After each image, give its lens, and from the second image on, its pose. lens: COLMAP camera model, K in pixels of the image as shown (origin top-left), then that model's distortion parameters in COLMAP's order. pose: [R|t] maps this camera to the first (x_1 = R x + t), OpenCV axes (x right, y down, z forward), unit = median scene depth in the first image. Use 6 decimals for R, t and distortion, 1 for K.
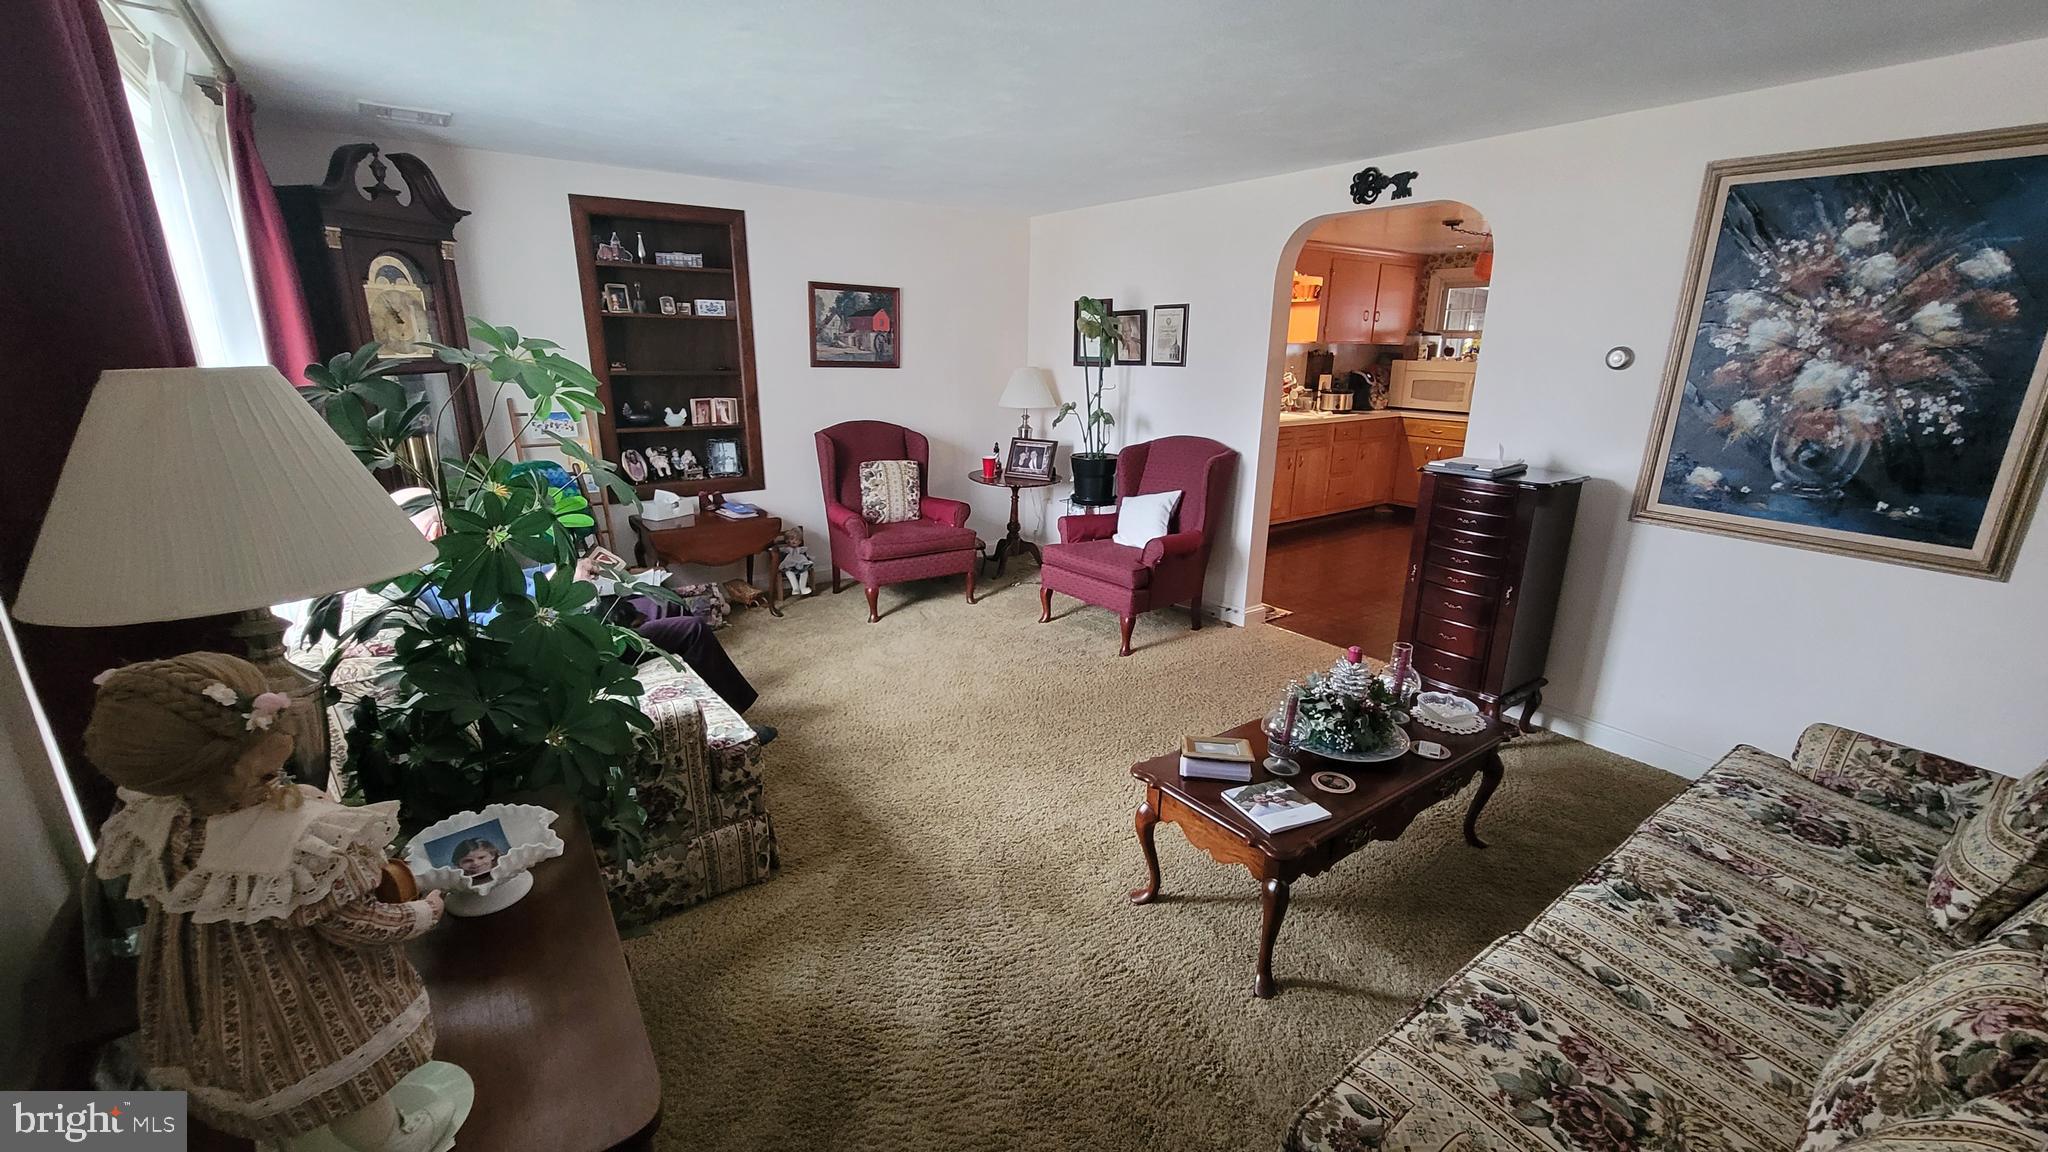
lens RADIAL K [[841.9, 0, 1026.6], [0, 841.9, 579.7], [0, 0, 1]] dist [-0.000641, -0.000030]
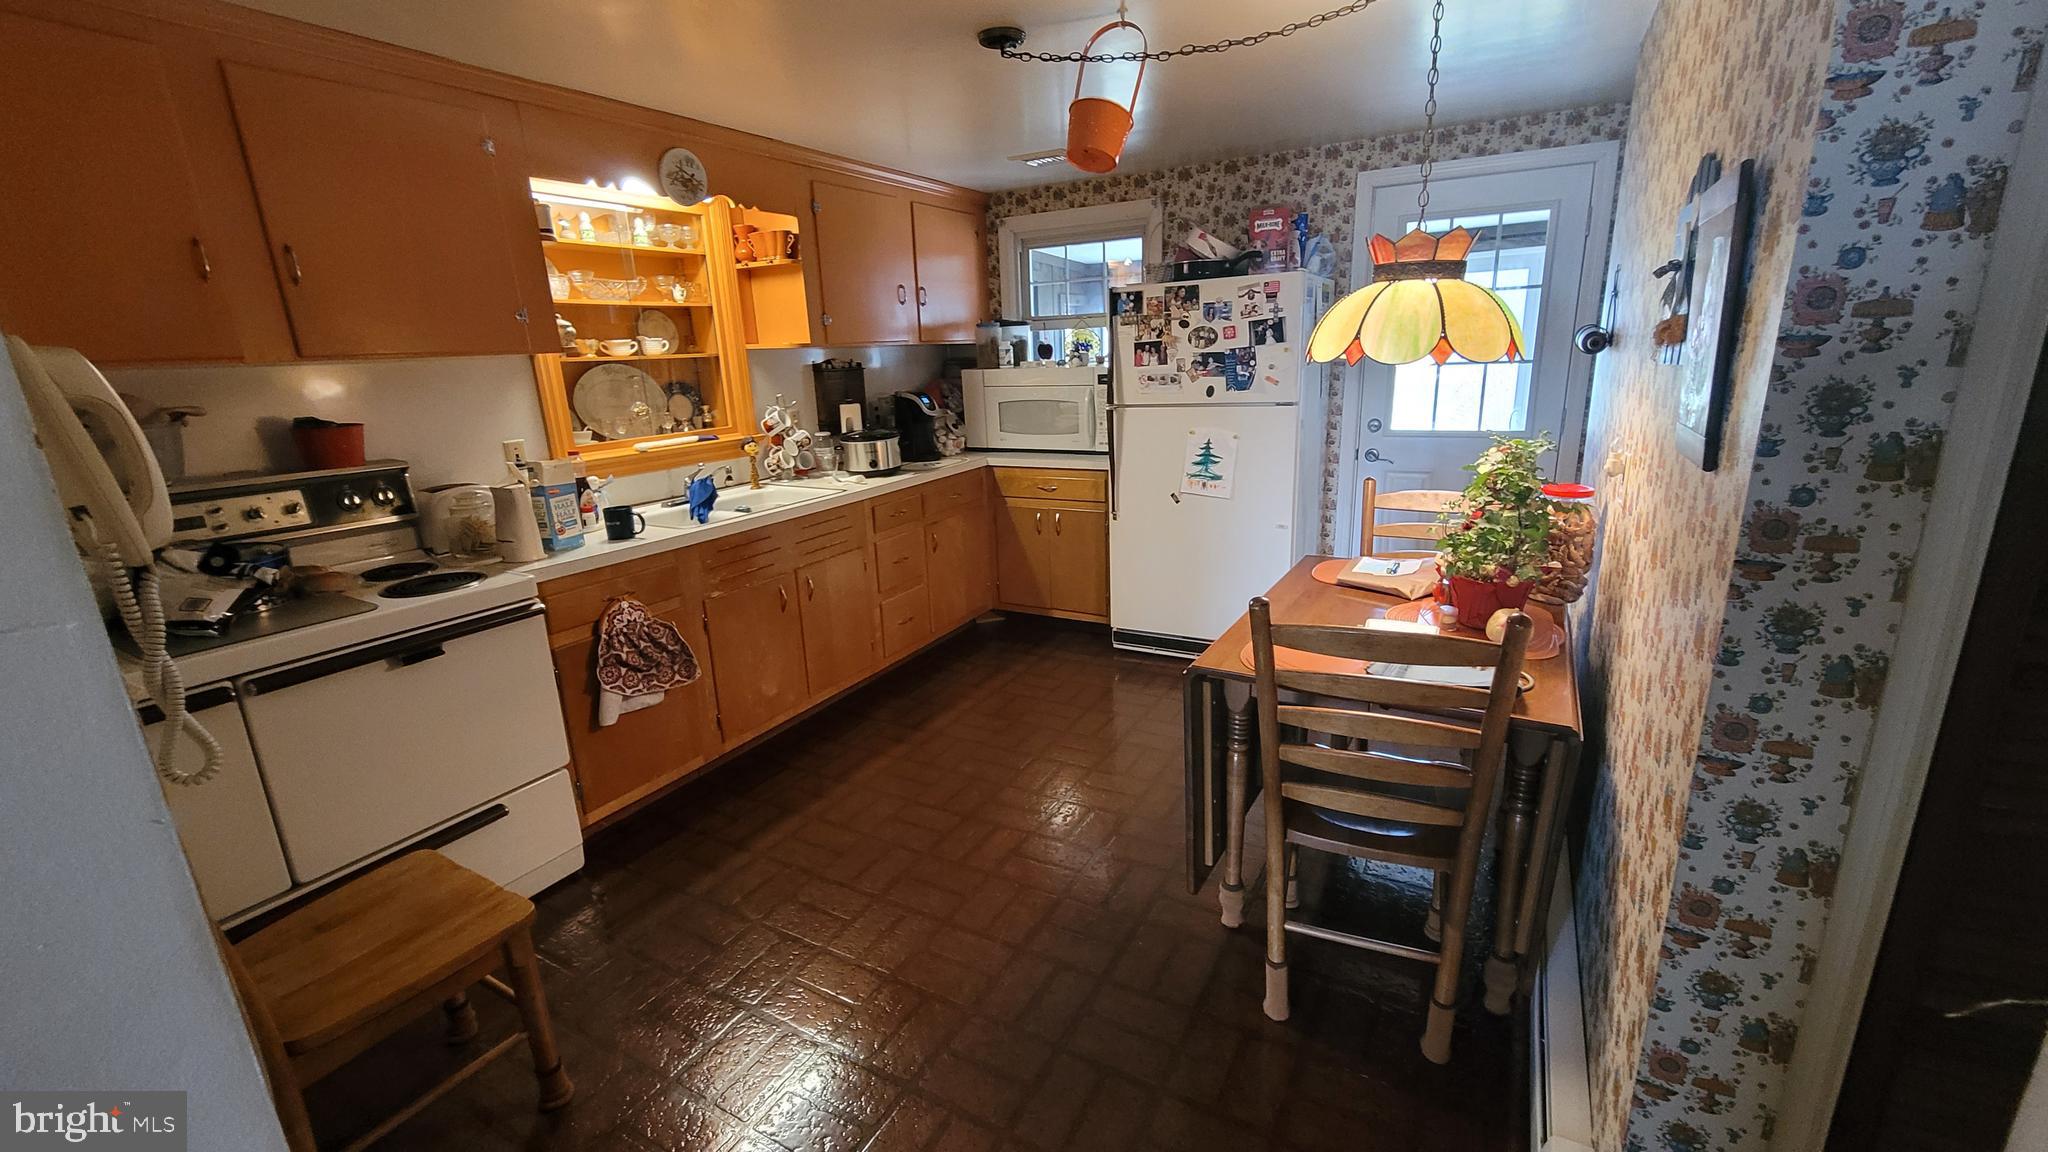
lens RADIAL K [[841.9, 0, 1023.3], [0, 841.9, 579.2], [0, 0, 1]] dist [-0.000641, -0.000030]
pose [[0.908220, -0.156007, 0.388328, 0.228304], [0.162240, 0.986606, 0.016913, -0.122773], [-0.385765, 0.047642, 0.921366, 0.459515]]
